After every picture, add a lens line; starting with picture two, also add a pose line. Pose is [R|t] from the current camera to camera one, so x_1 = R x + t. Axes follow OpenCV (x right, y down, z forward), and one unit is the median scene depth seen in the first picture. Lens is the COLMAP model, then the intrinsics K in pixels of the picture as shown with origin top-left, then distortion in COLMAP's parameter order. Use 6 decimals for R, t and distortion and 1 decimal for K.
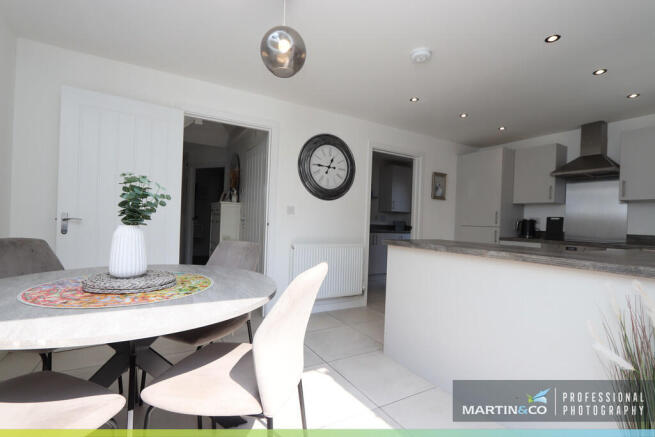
lens RADIAL K [[301.1, 0, 324.0], [0, 301.1, 221.0], [0, 0, 1]] dist [-0.018185, -0.000044]
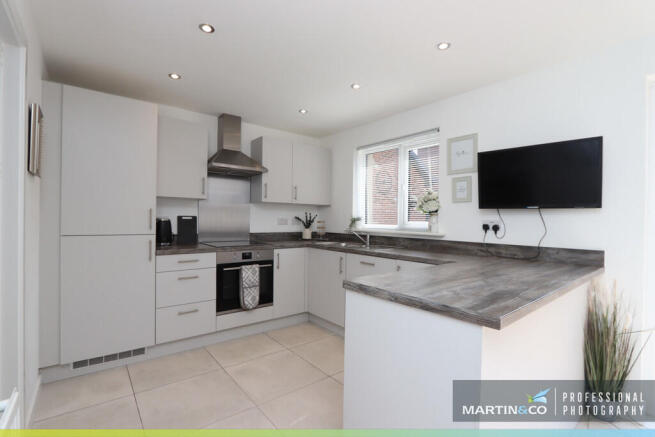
lens RADIAL K [[301.1, 0, 324.0], [0, 301.1, 221.0], [0, 0, 1]] dist [-0.018185, -0.000044]
pose [[-0.153338, -0.042580, 0.987256, -0.083965], [-0.019403, 0.999008, 0.040074, -0.044120], [-0.987983, -0.013010, -0.154012, 0.854061]]
